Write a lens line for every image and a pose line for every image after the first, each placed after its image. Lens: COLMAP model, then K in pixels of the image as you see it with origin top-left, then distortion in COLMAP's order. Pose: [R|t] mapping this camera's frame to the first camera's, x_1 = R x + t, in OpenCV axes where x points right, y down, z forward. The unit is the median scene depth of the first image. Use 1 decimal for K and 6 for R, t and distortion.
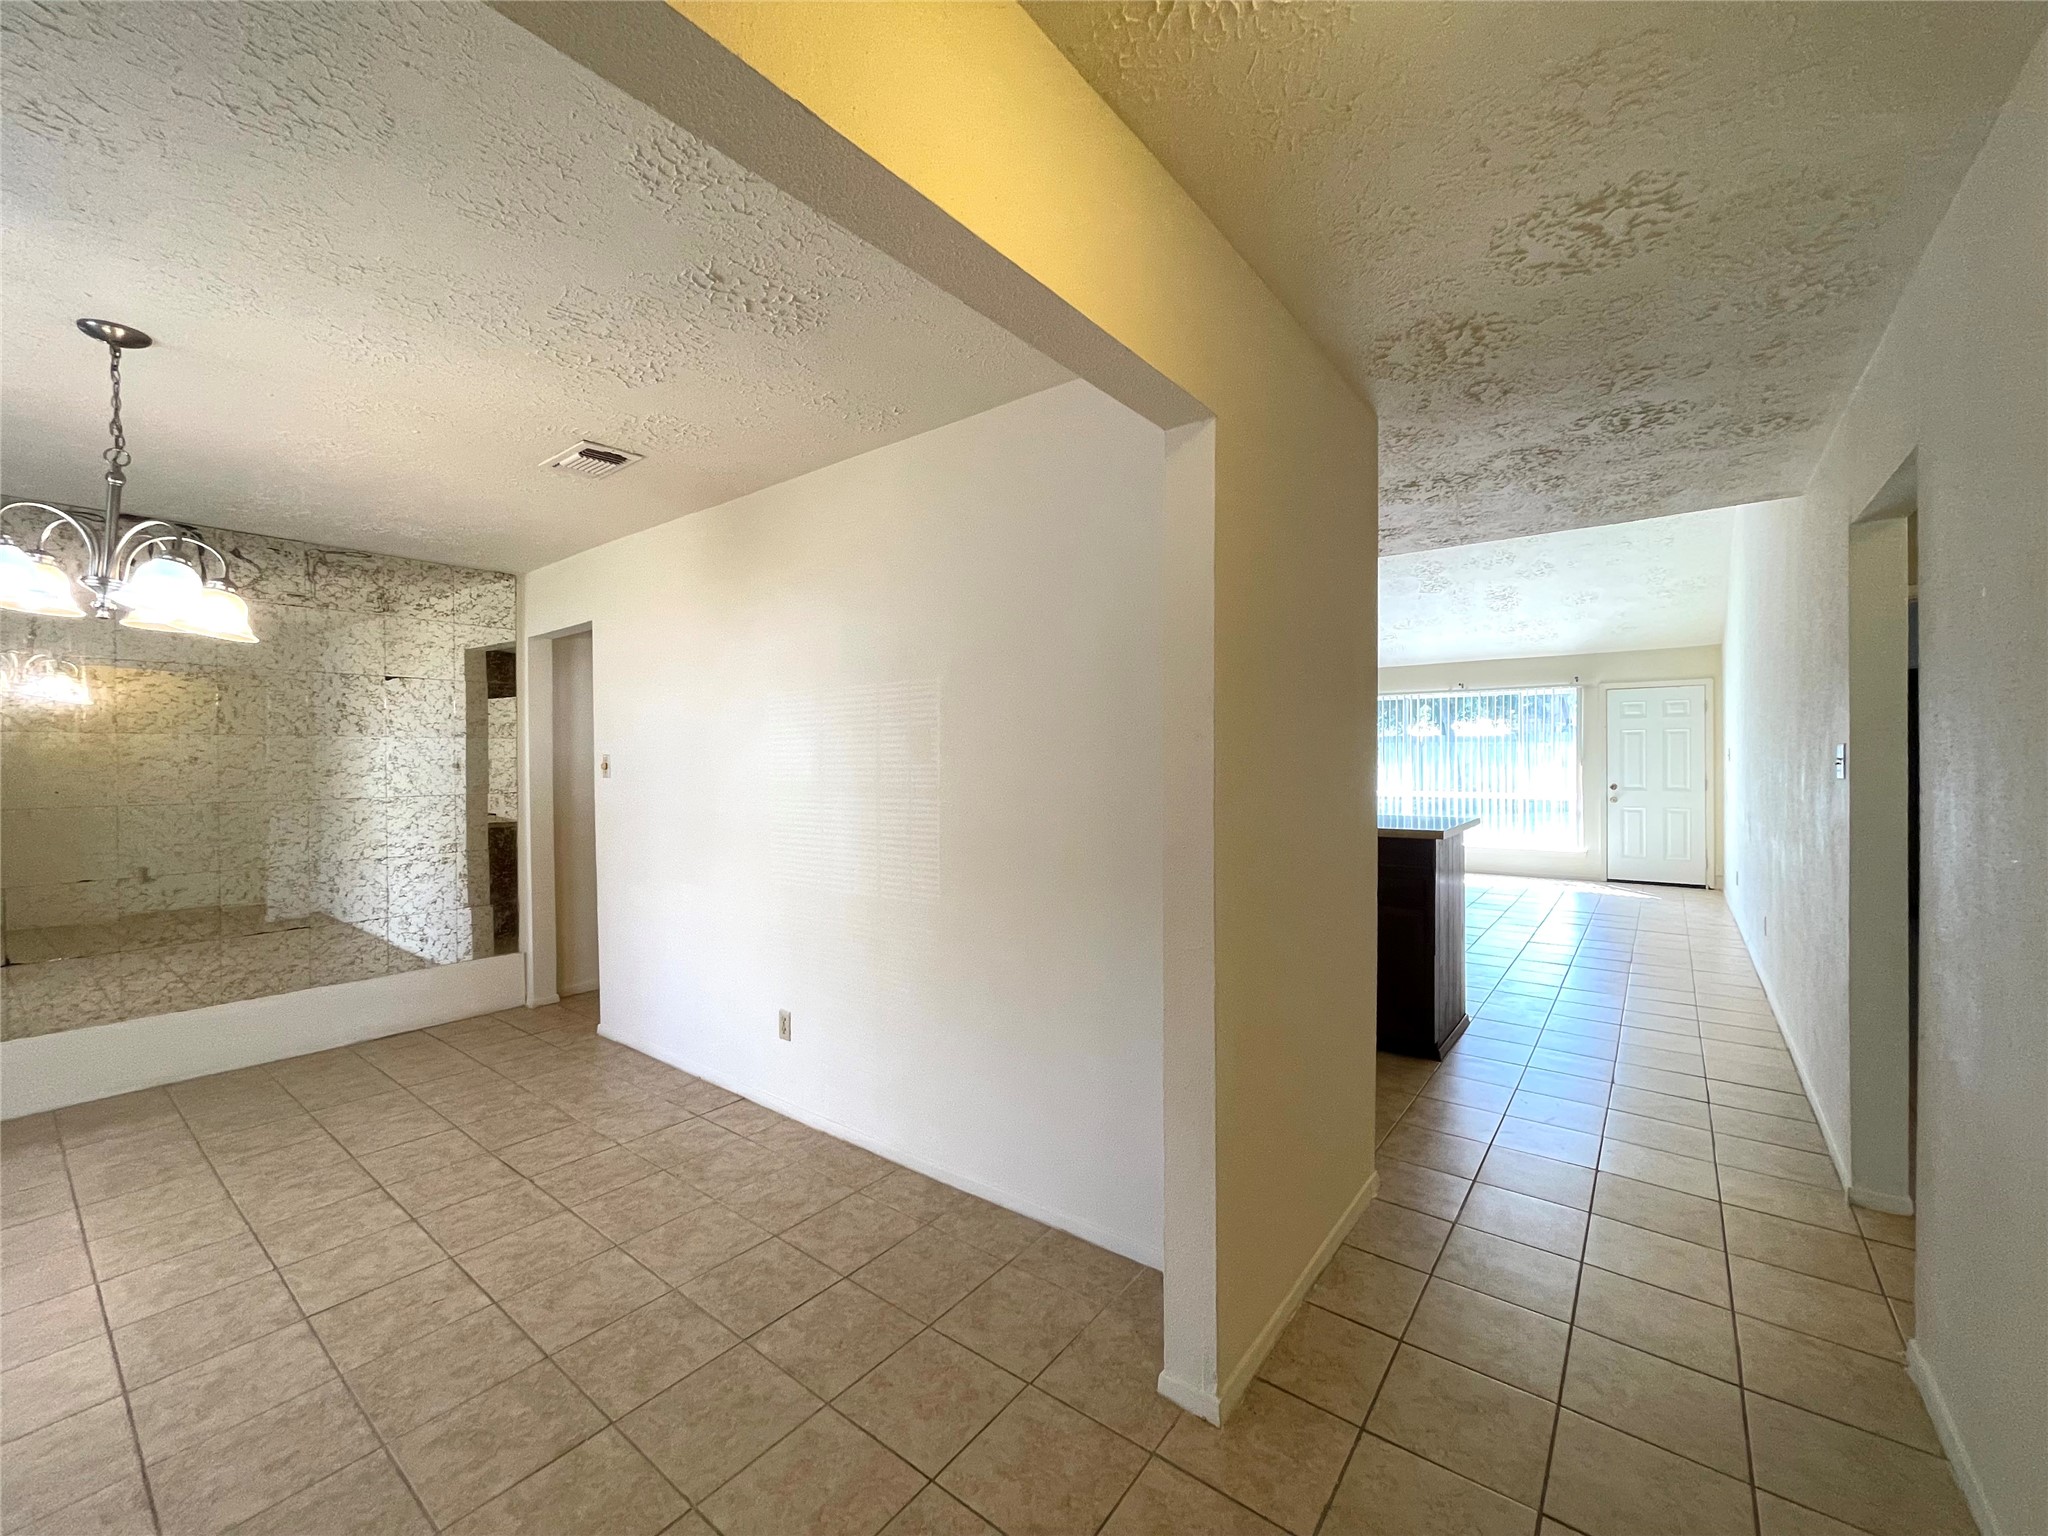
lens RADIAL K [[832.5, 0, 1019.4], [0, 832.5, 766.7], [0, 0, 1]] dist [0.002802, 0.000124]
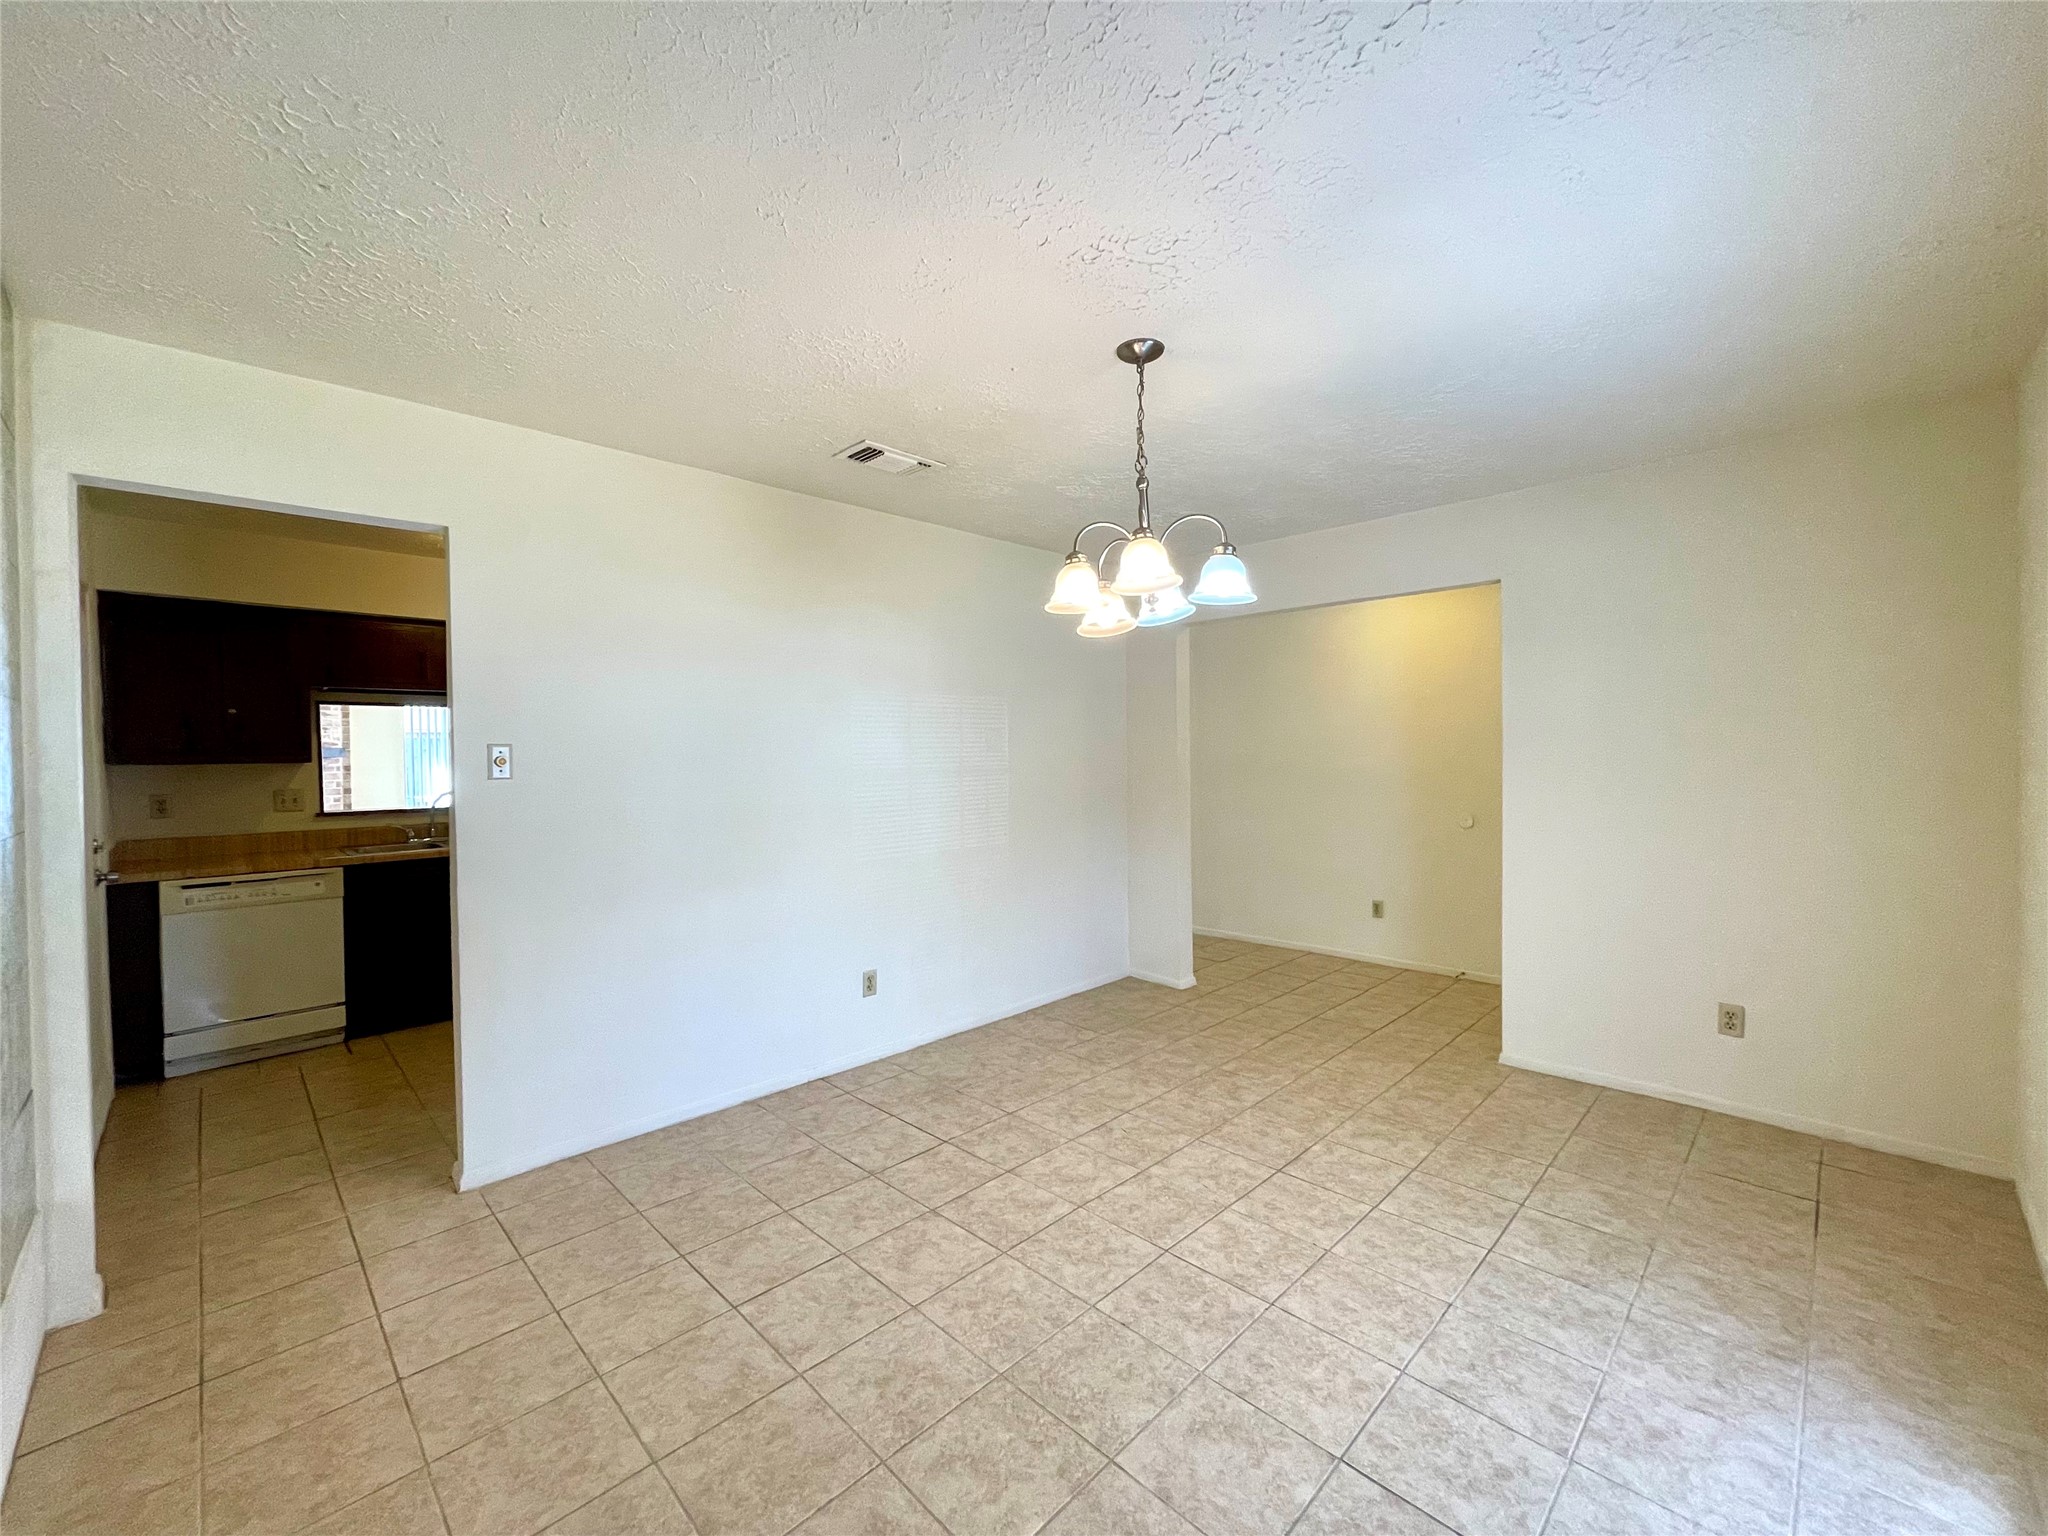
lens RADIAL K [[818.8, 0, 1042.5], [0, 818.8, 764.4], [0, 0, 1]] dist [-0.001075, -0.000288]
pose [[0.108094, -0.010008, 0.994090, -1.344351], [0.021917, 0.999730, 0.007682, 0.010804], [-0.993899, 0.020957, 0.108284, 0.635898]]
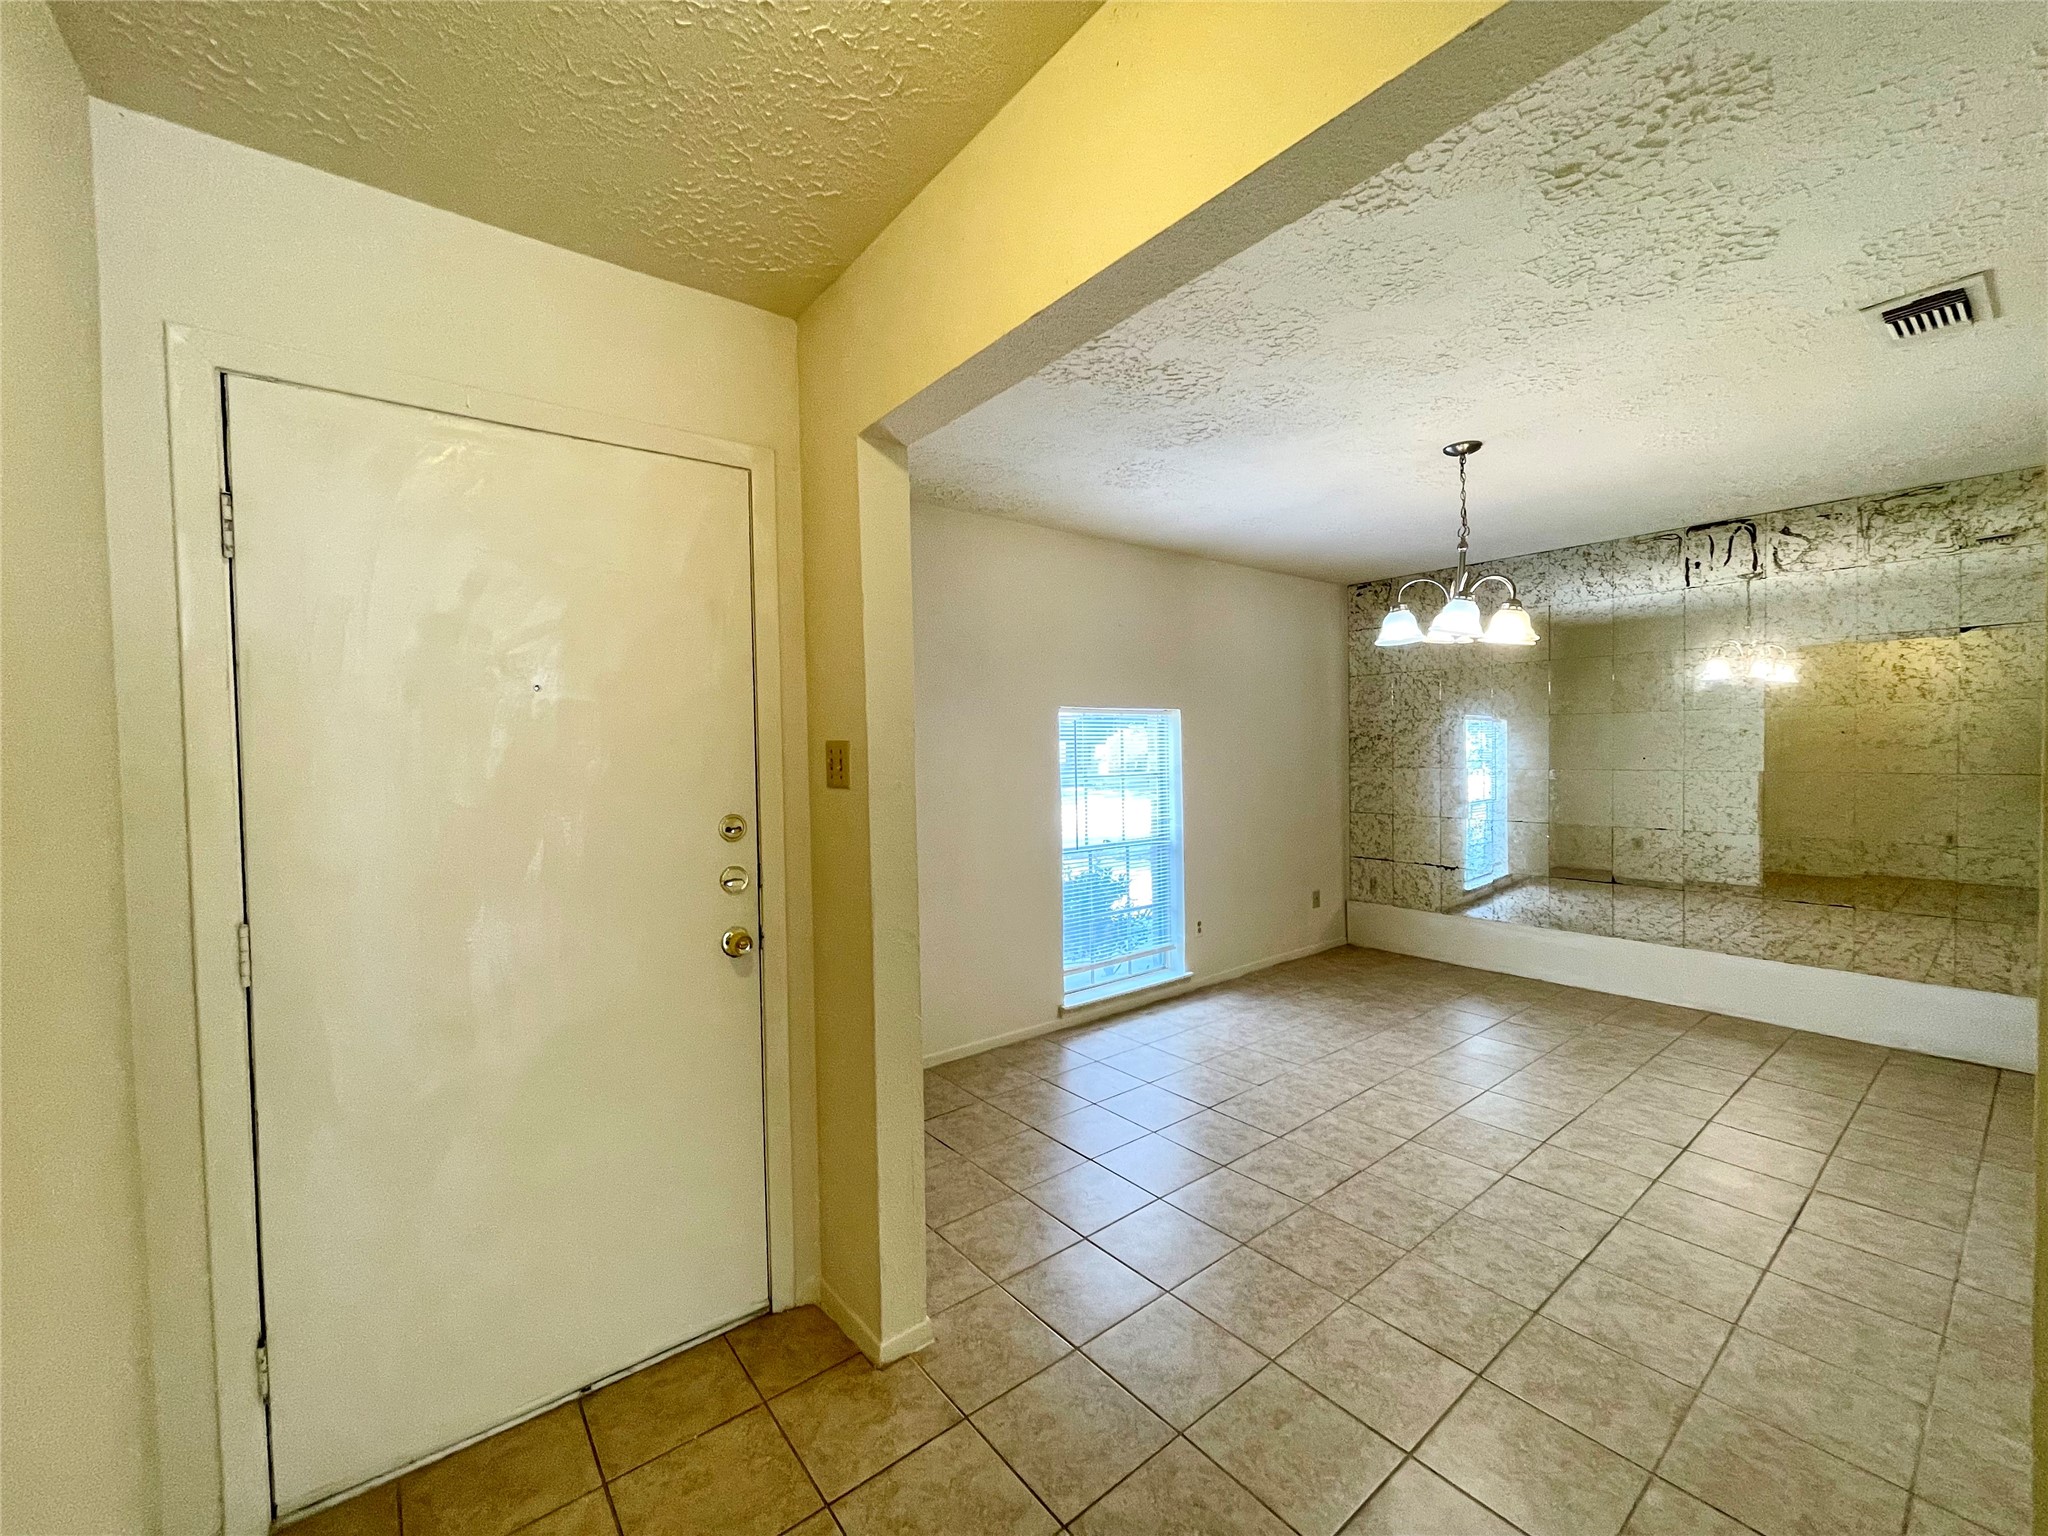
lens RADIAL K [[832.5, 0, 1019.4], [0, 832.5, 766.7], [0, 0, 1]] dist [0.002802, 0.000124]
pose [[-0.241683, 0.035810, -0.969694, 0.342845], [0.009494, 0.999358, 0.034539, -0.010225], [0.970309, -0.000859, -0.241868, 0.371215]]
